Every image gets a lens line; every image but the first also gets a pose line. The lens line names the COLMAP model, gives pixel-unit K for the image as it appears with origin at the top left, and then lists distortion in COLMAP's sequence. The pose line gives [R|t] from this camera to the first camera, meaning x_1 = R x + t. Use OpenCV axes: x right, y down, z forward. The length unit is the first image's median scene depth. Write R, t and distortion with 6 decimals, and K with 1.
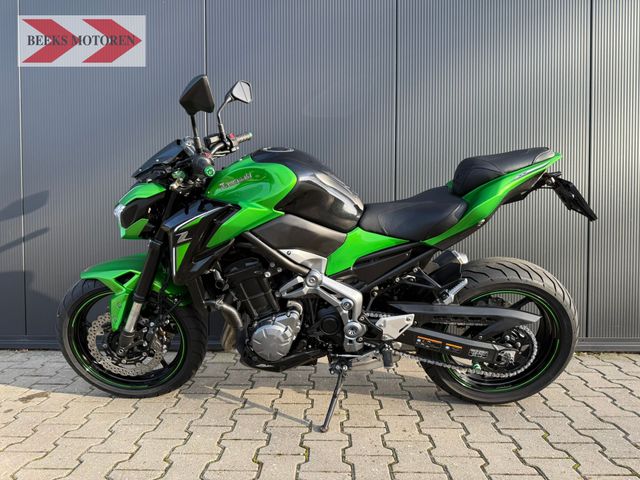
lens RADIAL K [[448.7, 0, 320.0], [0, 448.7, 240.0], [0, 0, 1]] dist [0.095880, -0.196266]
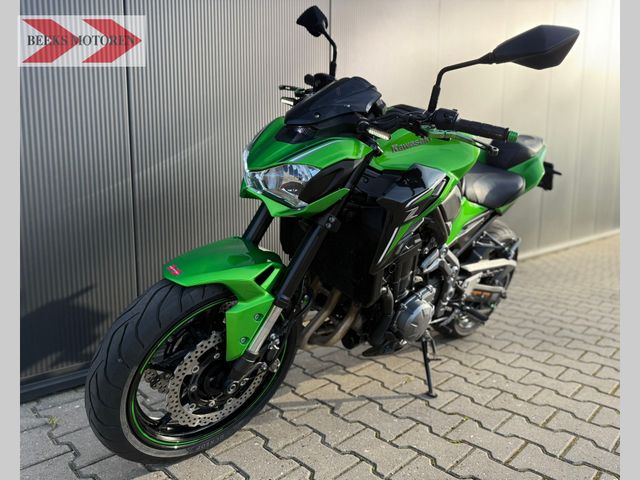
lens RADIAL K [[455.8, 0, 338.1], [0, 455.8, 231.6], [0, 0, 1]] dist [-0.000082, -0.001217]
pose [[0.678084, -0.069306, 0.731710, -0.878010], [0.010172, 0.996334, 0.084945, -0.040049], [-0.734914, -0.050157, 0.676302, 0.485930]]
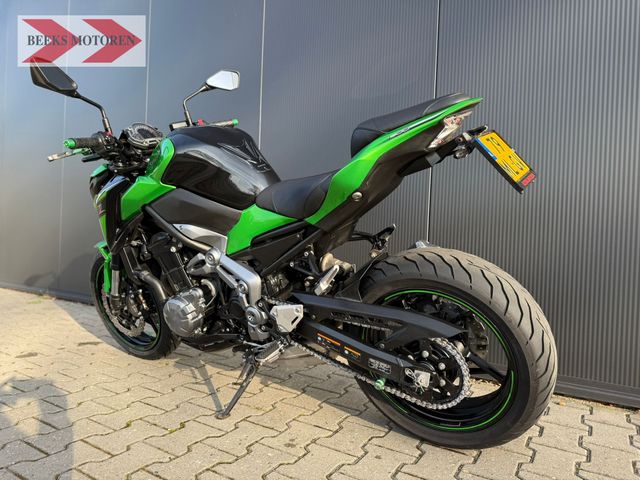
lens RADIAL K [[448.7, 0, 320.0], [0, 448.7, 240.0], [0, 0, 1]] dist [0.095880, -0.196266]
pose [[0.861608, 0.040116, -0.505986, 0.662115], [-0.056033, 0.998296, -0.016266, 0.051564], [0.504471, 0.042366, 0.862388, 0.268547]]
